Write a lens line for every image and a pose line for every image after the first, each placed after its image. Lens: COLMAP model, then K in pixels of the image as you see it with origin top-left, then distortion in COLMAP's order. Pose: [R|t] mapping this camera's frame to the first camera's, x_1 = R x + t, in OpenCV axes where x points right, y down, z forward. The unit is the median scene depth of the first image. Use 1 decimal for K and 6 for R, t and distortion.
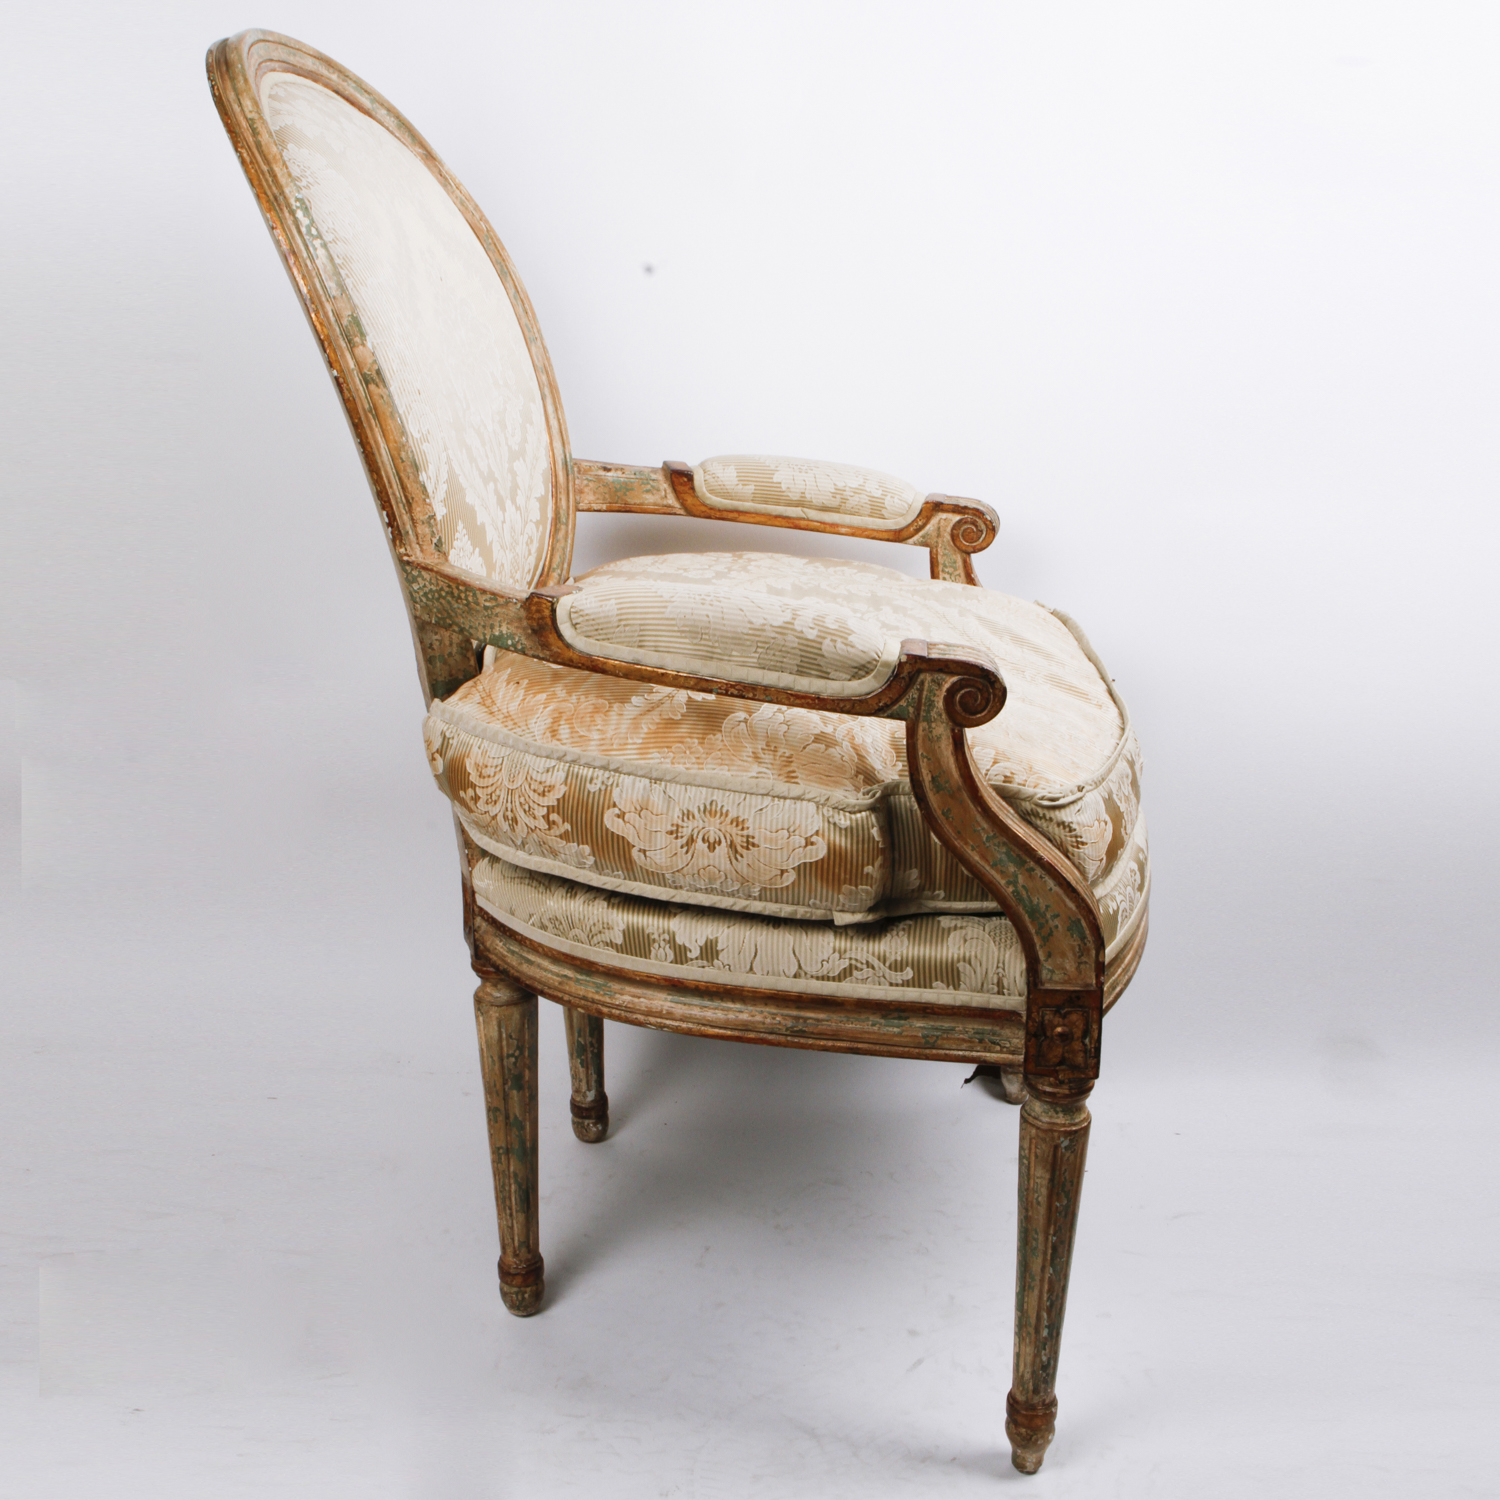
lens RADIAL K [[2091.0, 0, 773.0], [0, 2091.0, 650.5], [0, 0, 1]] dist [-0.140909, 0.150976]
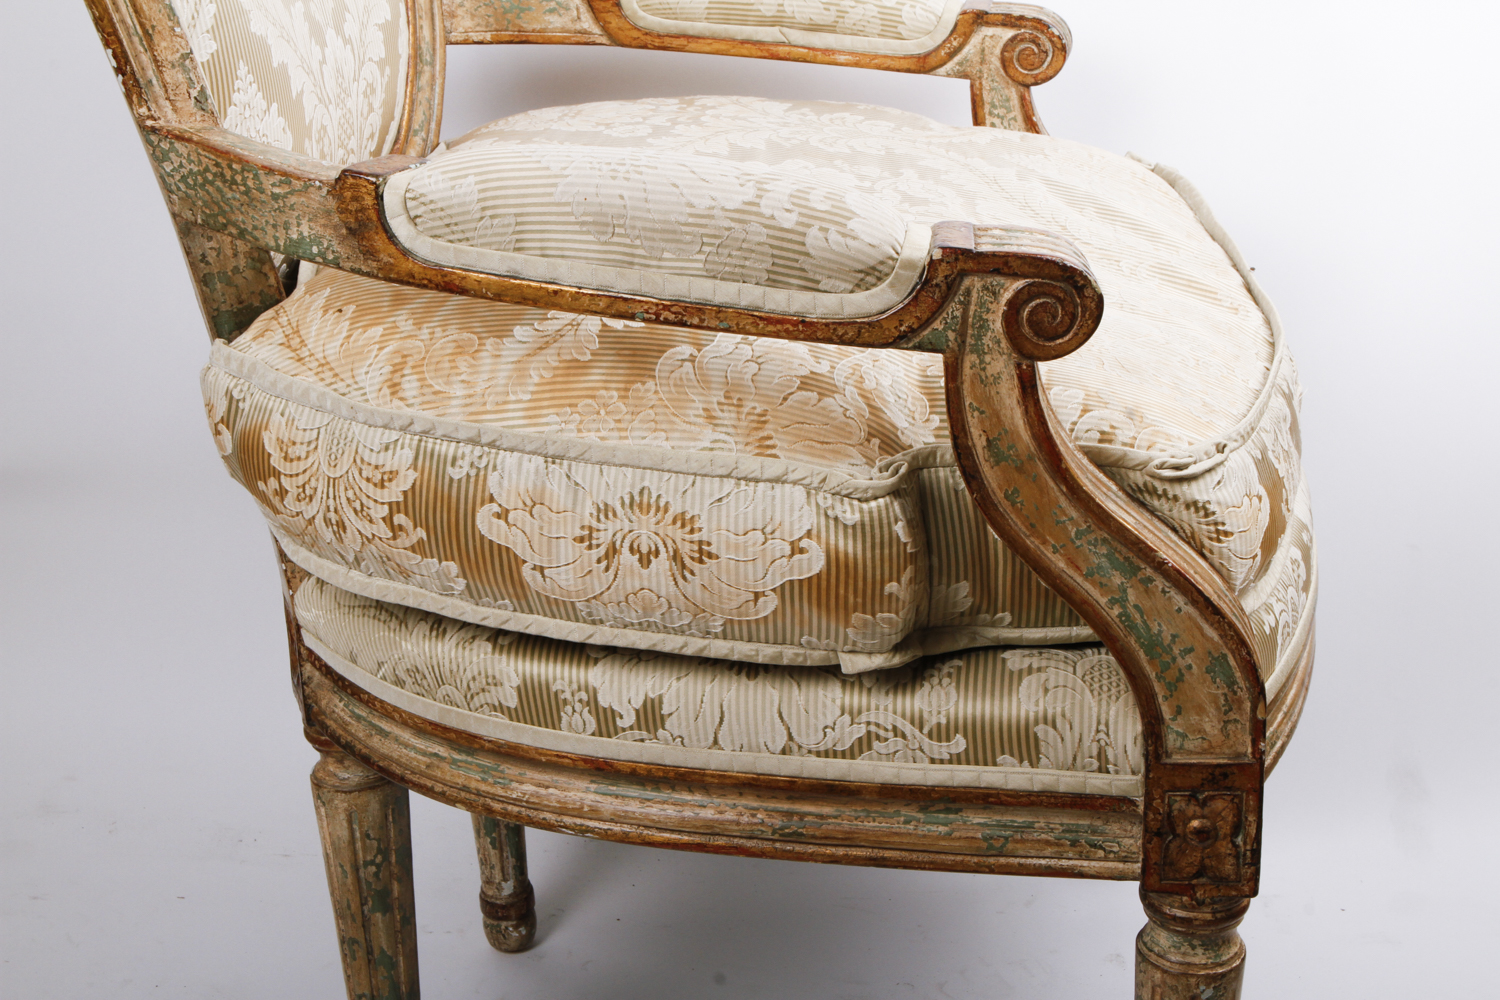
lens RADIAL K [[2577.2, 0, 750.0], [0, 2577.2, 500.0], [0, 0, 1]] dist [-0.071038, -0.086861]
pose [[0.999325, -0.034484, -0.012639, 0.013005], [0.035632, 0.993723, 0.106043, -0.006359], [0.008903, -0.106422, 0.994281, 0.213525]]
